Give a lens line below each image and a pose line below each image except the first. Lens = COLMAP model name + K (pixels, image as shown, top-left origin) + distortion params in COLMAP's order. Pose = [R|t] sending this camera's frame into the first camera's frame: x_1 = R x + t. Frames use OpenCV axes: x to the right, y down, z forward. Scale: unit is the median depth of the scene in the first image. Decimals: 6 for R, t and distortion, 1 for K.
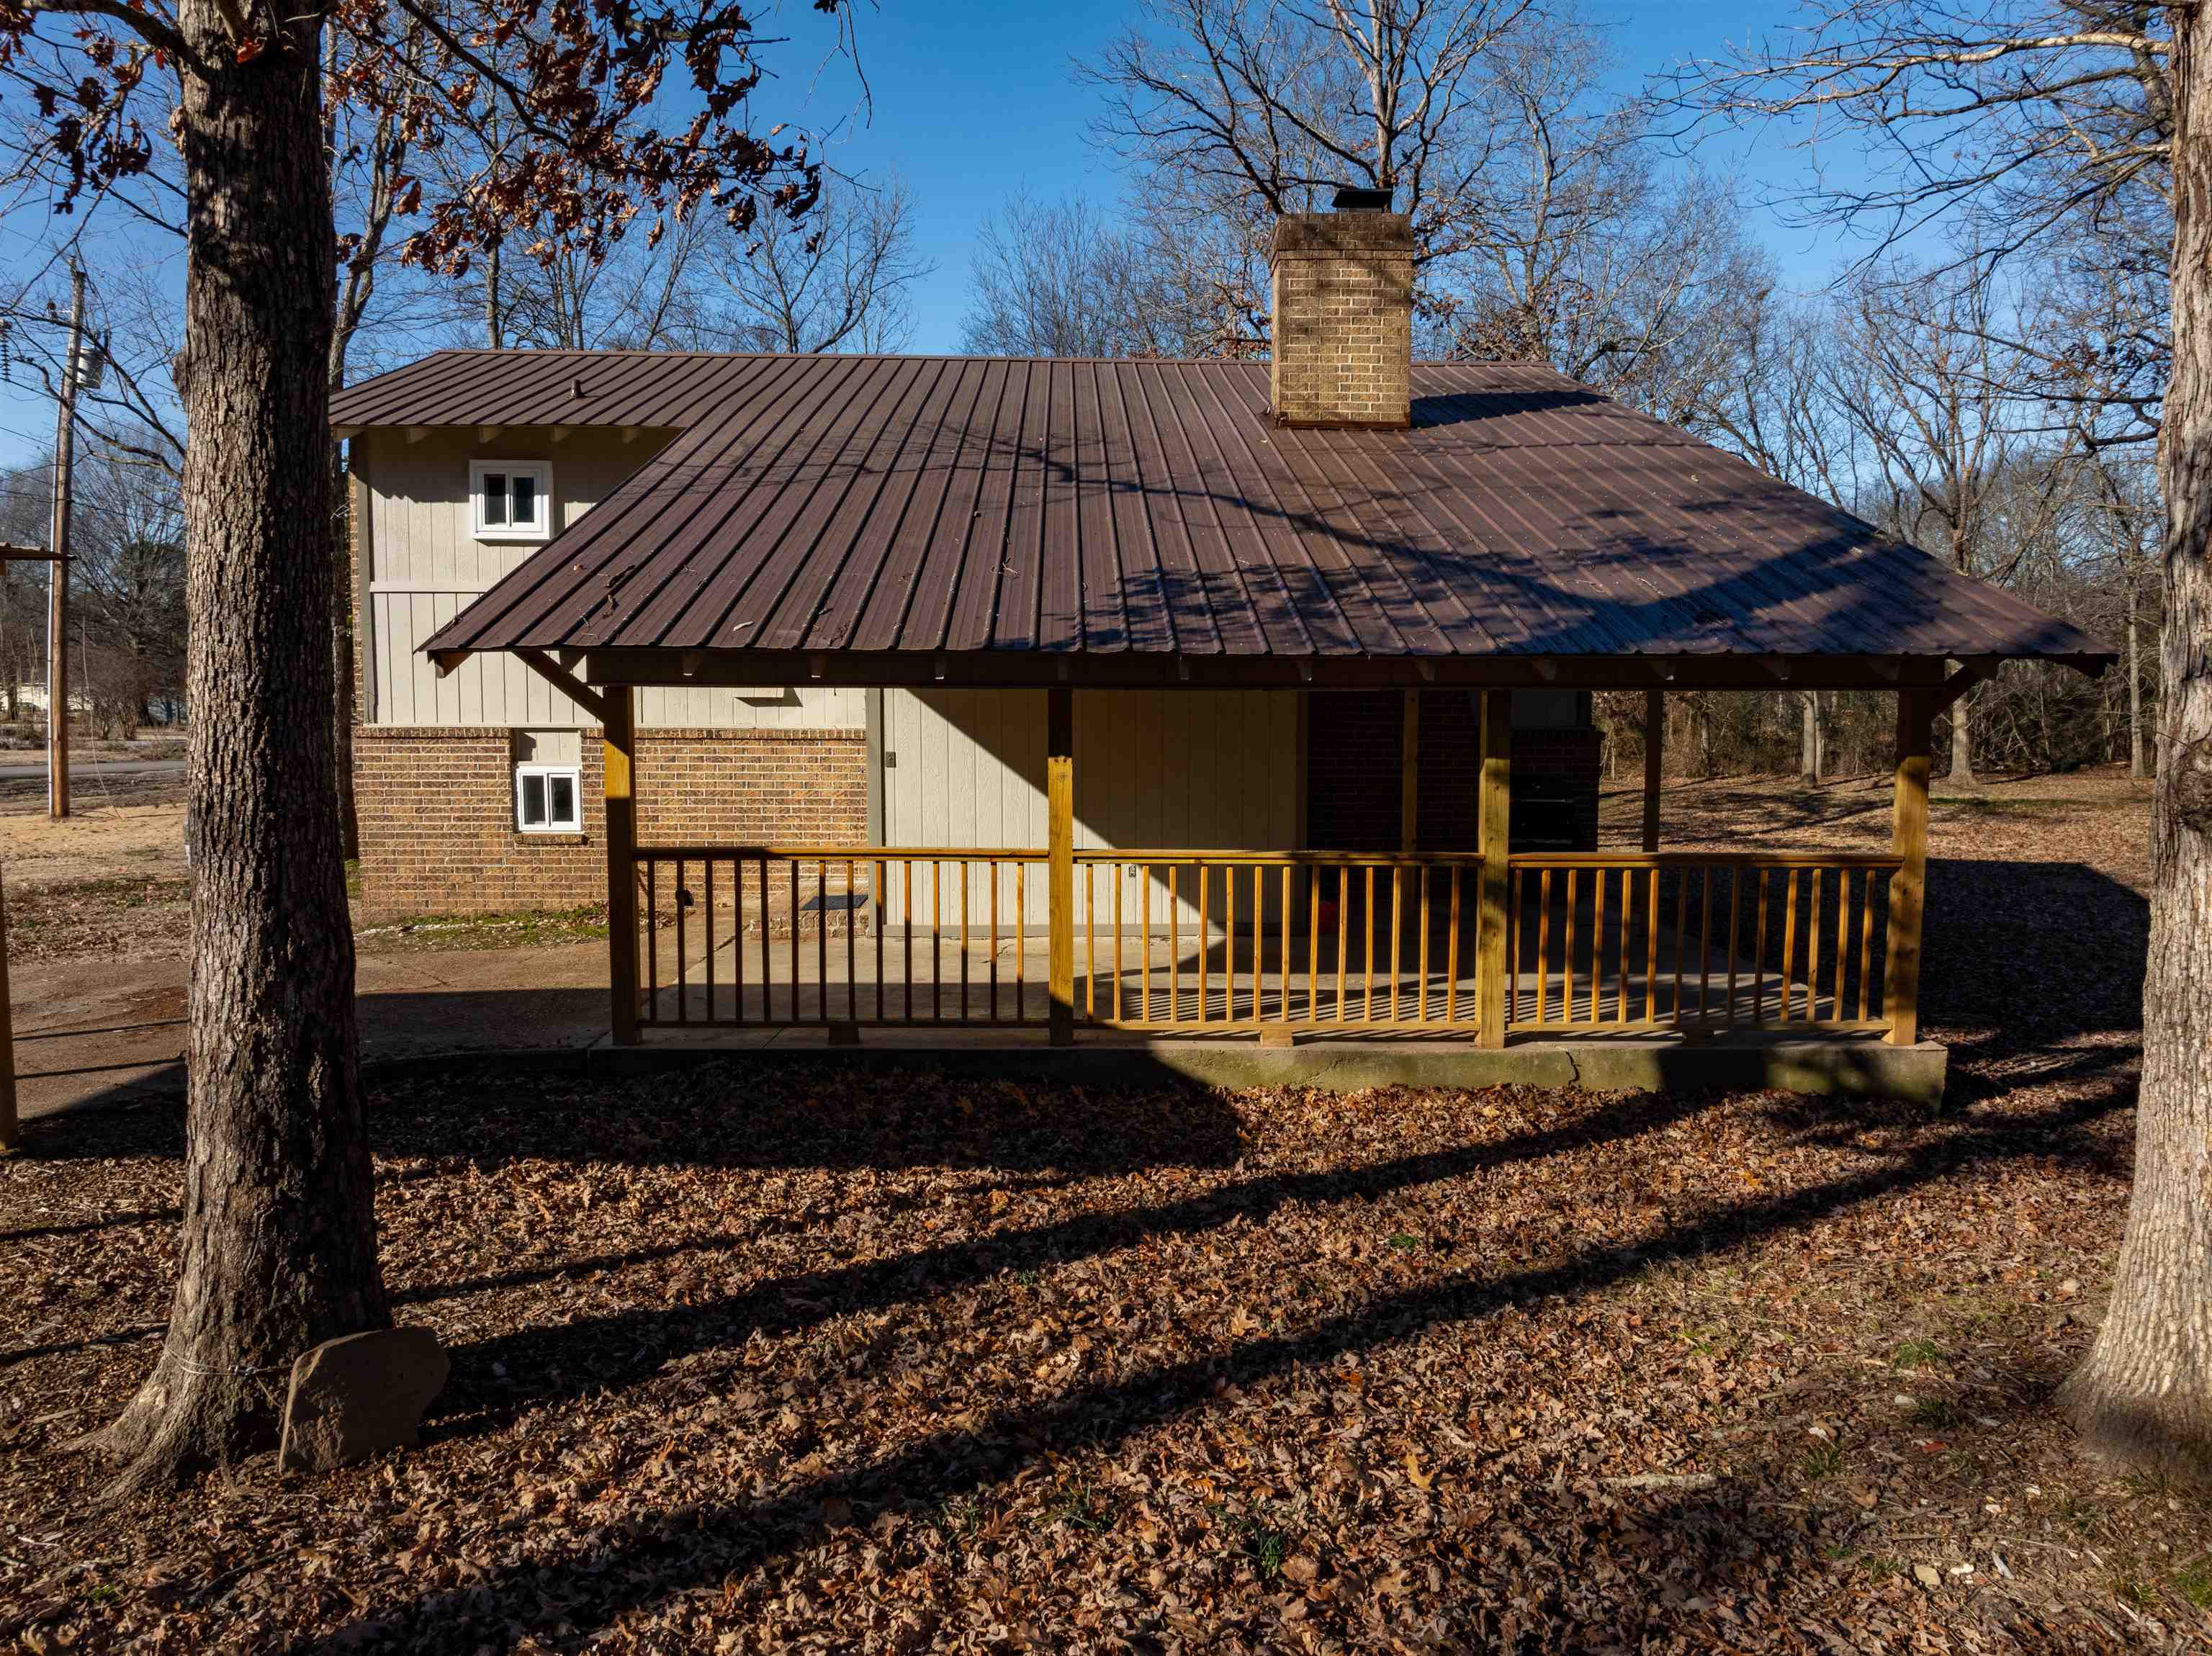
lens RADIAL K [[1537.8, 0, 1104.0], [0, 1537.8, 817.8], [0, 0, 1]] dist [-0.022080, 0.003400]
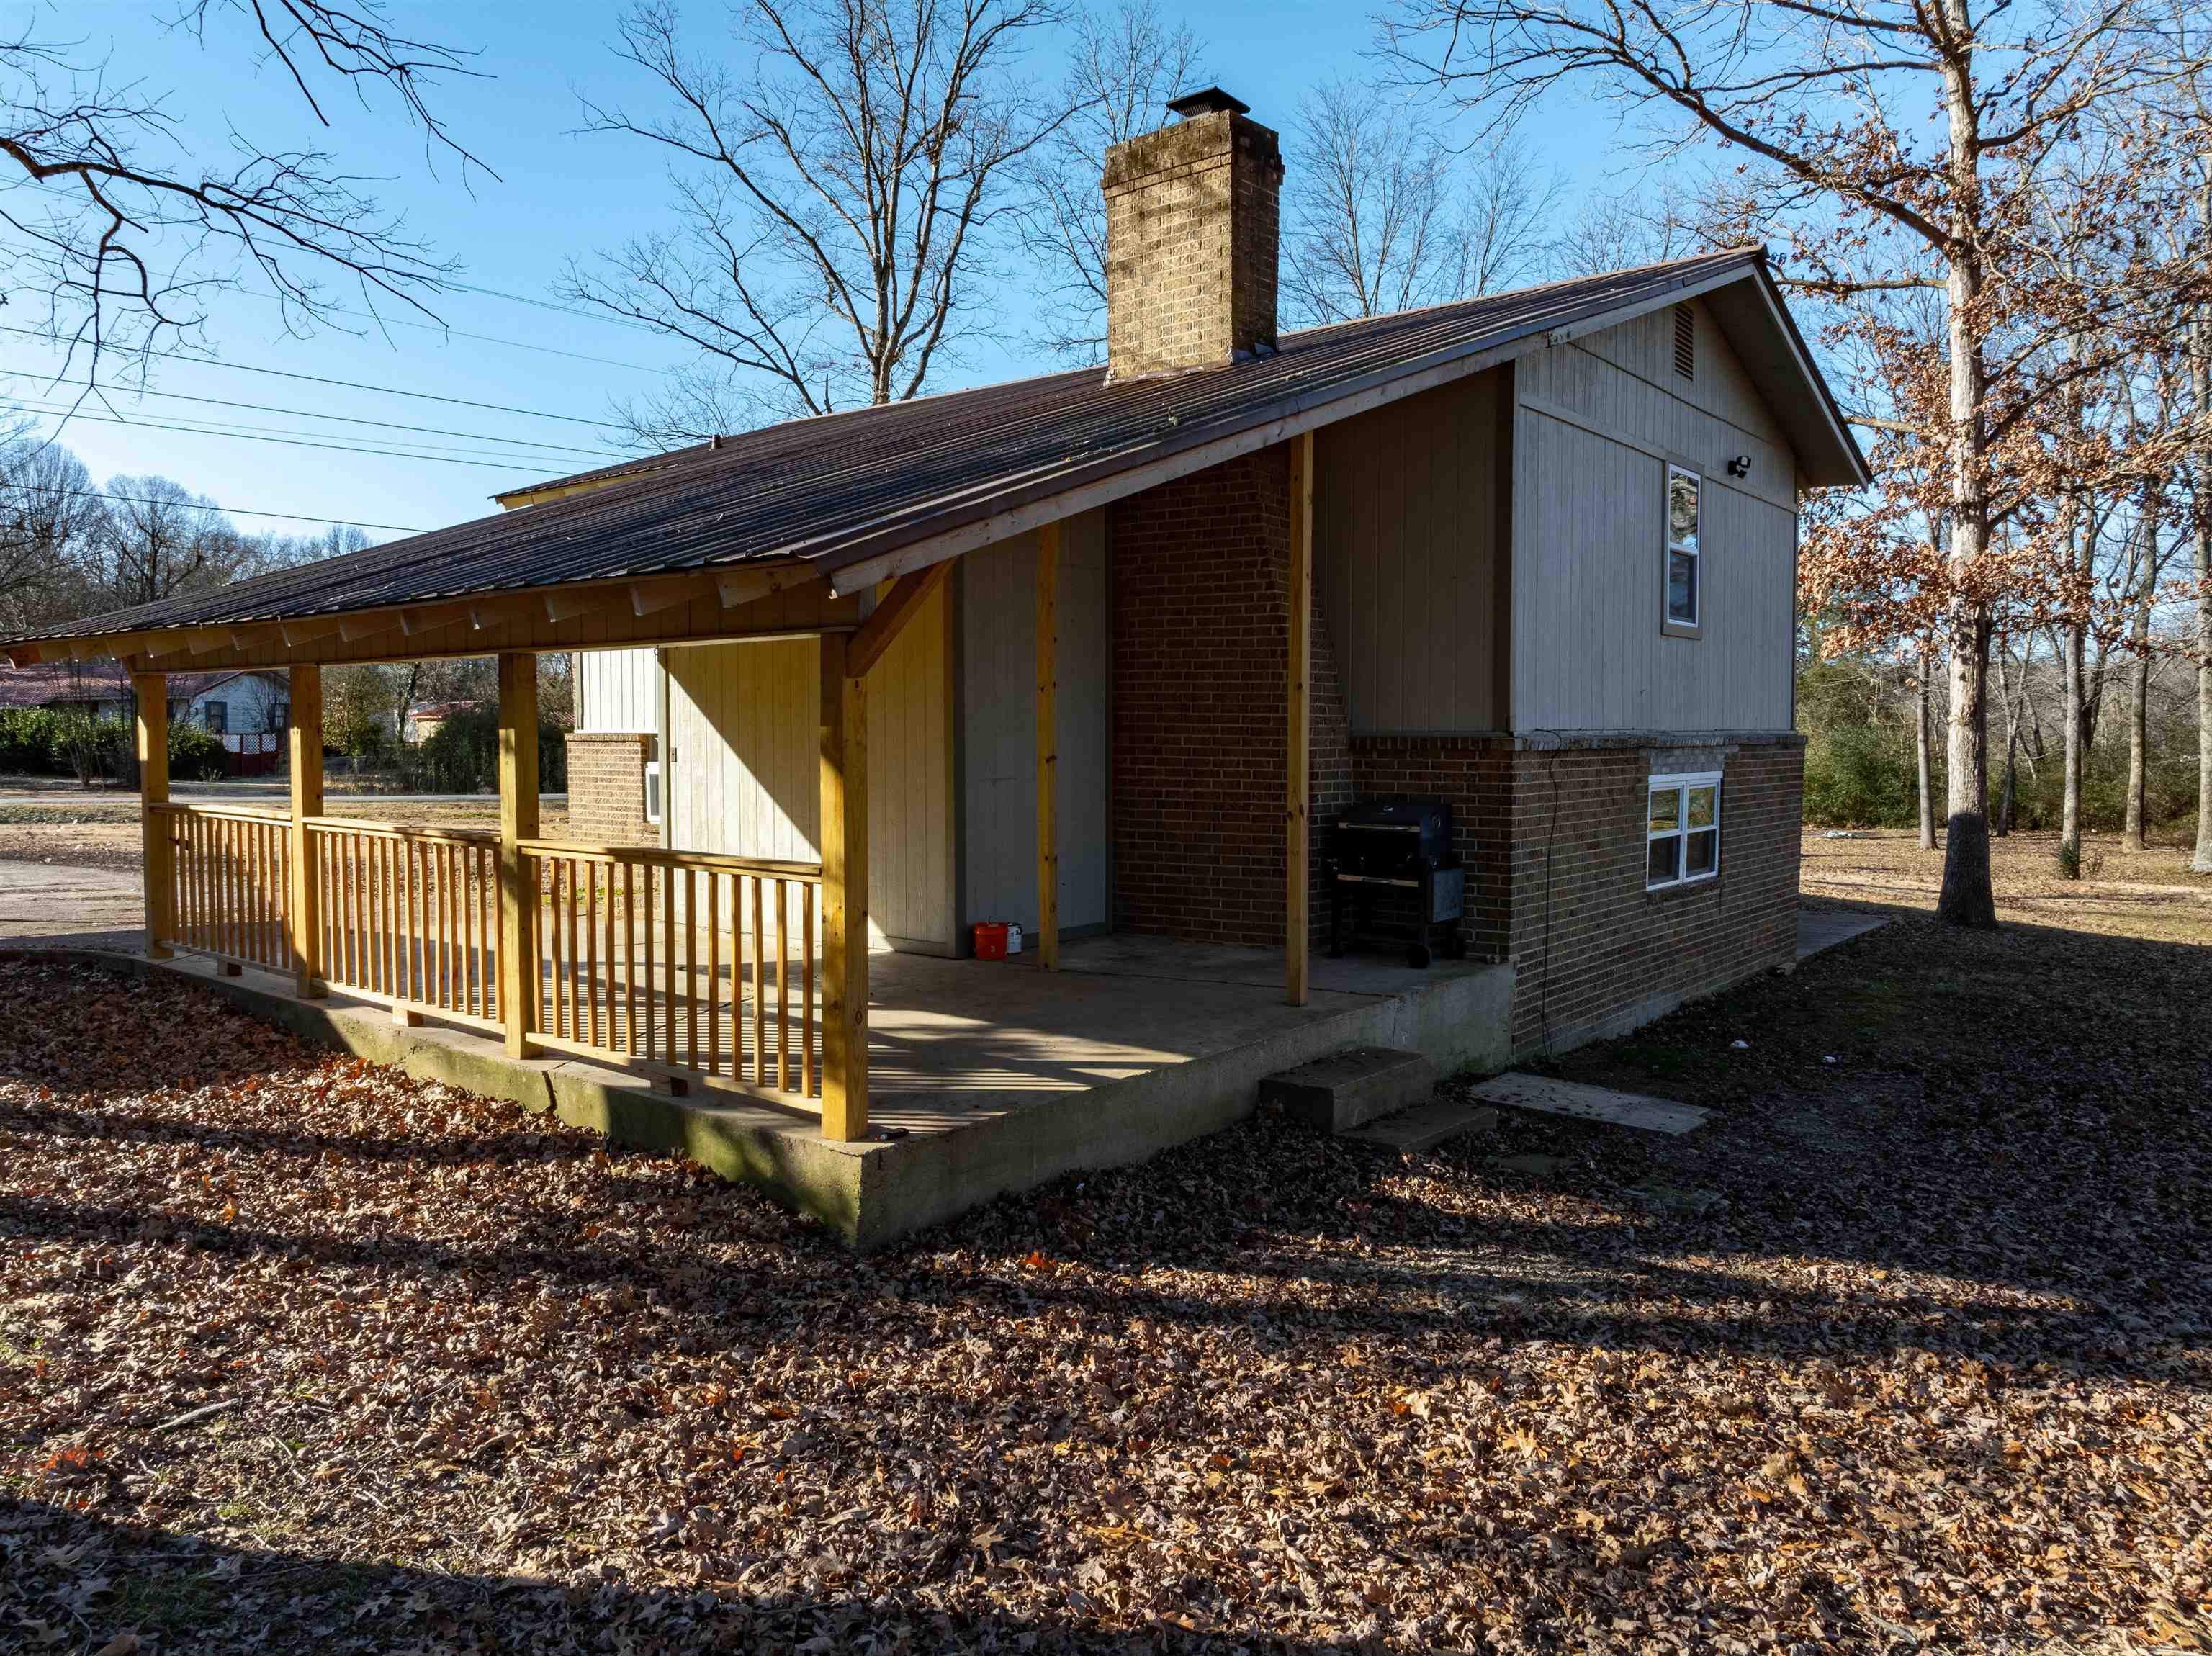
lens RADIAL K [[1537.8, 0, 1104.0], [0, 1537.8, 817.8], [0, 0, 1]] dist [-0.022080, 0.003400]
pose [[0.784558, 0.028896, -0.619382, 0.748048], [-0.045131, 0.998925, -0.010564, 0.003296], [0.618411, 0.036241, 0.785019, 0.356491]]
